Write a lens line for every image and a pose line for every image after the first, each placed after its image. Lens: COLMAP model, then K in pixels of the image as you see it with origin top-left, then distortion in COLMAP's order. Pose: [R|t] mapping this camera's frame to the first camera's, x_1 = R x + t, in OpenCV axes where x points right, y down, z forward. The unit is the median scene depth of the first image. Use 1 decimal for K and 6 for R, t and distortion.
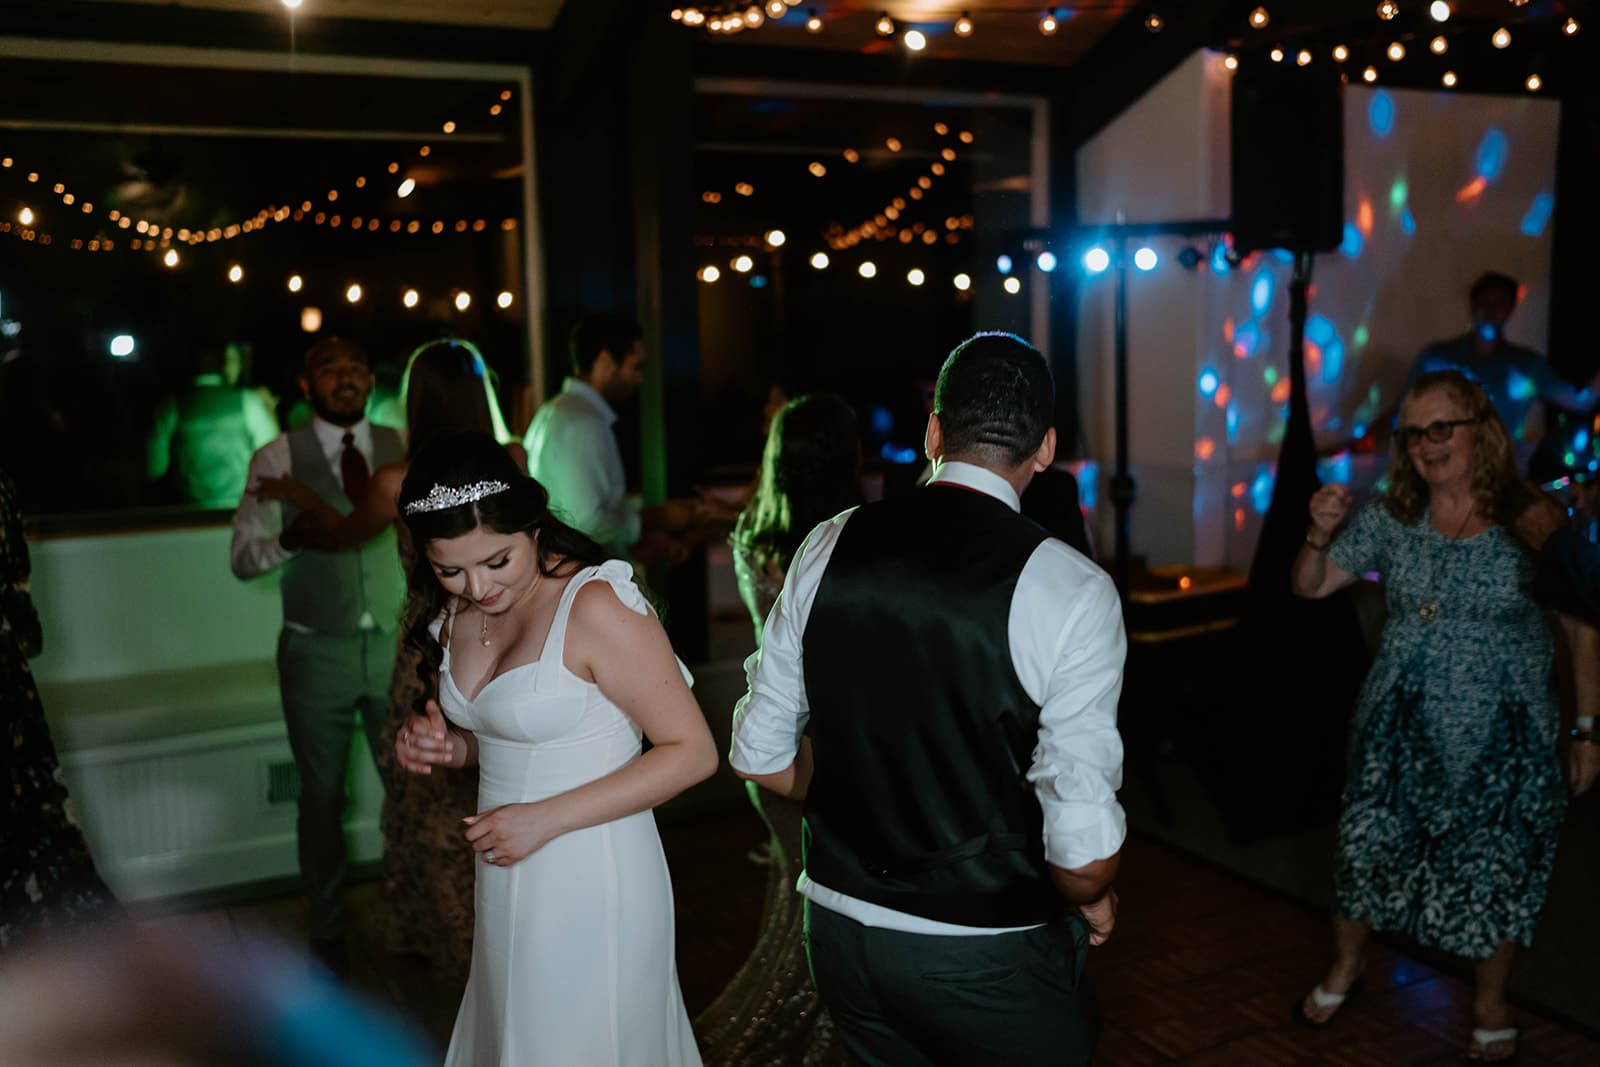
lens RADIAL K [[1455.9, 0, 800.0], [0, 1455.9, 533.5], [0, 0, 1]] dist [0.002047, 0.003934]
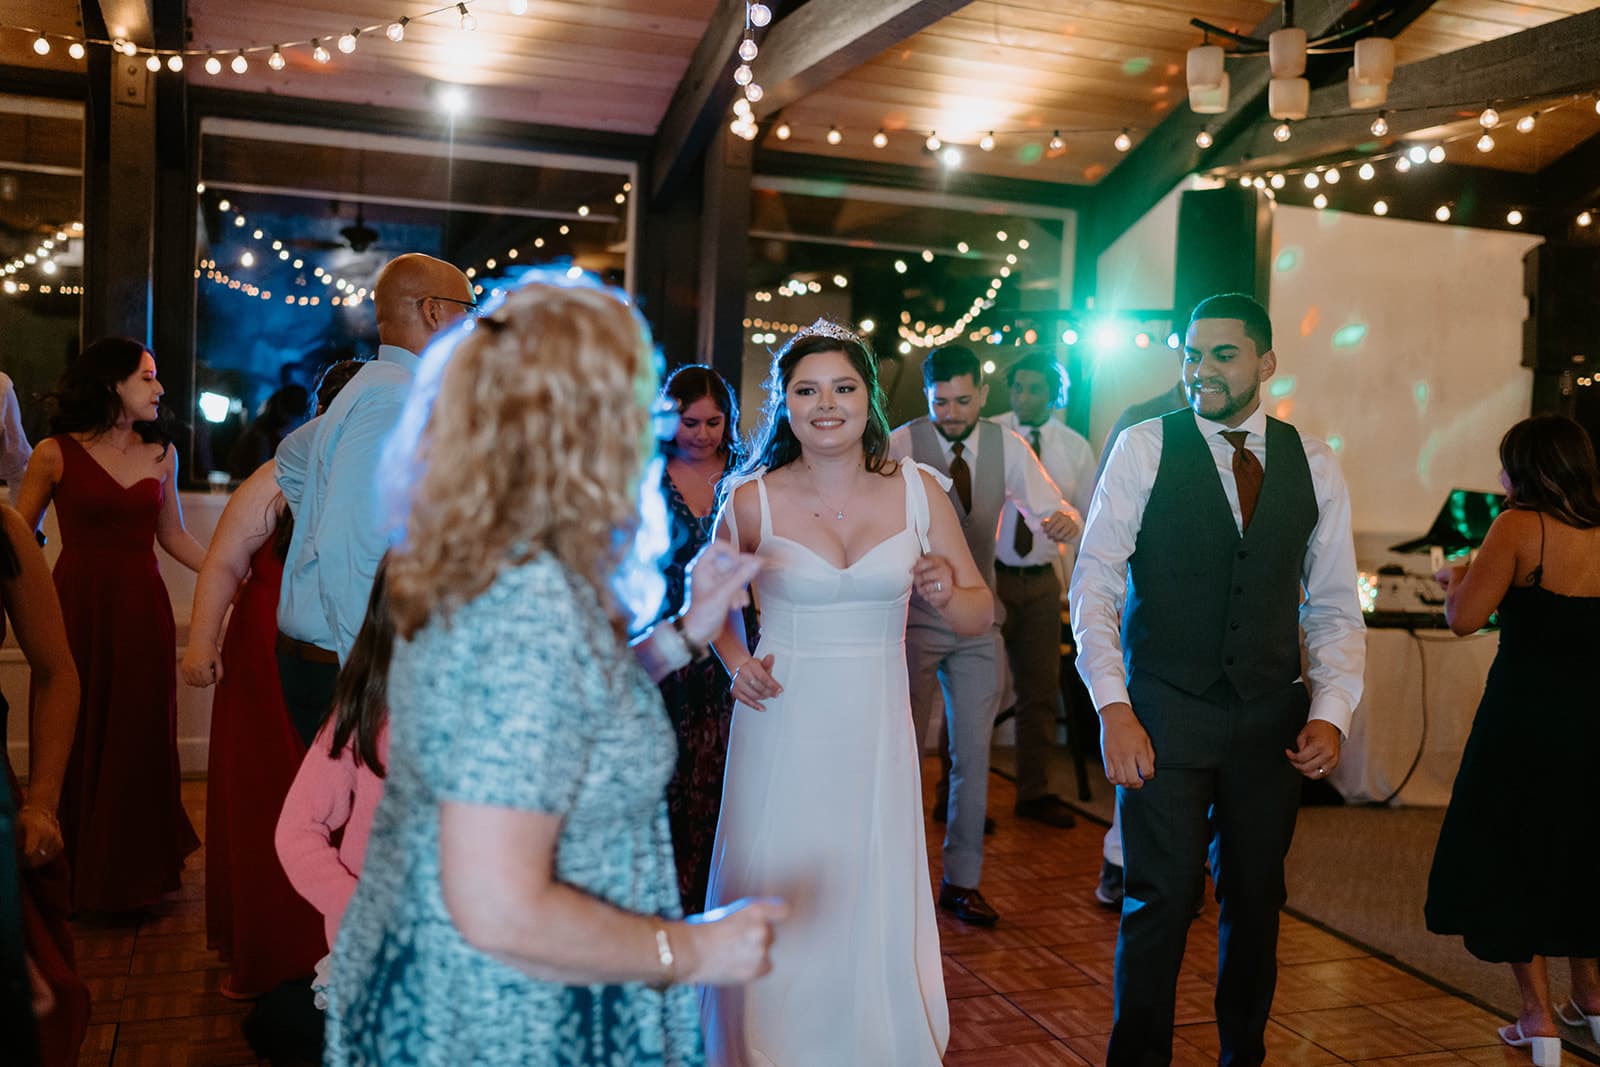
lens RADIAL K [[1455.9, 0, 800.0], [0, 1455.9, 533.5], [0, 0, 1]] dist [0.002047, 0.003934]
pose [[0.990389, 0.075321, -0.116005, 0.103182], [-0.084089, 0.993807, -0.072643, 0.065031], [0.109815, 0.081700, 0.990589, -0.173260]]
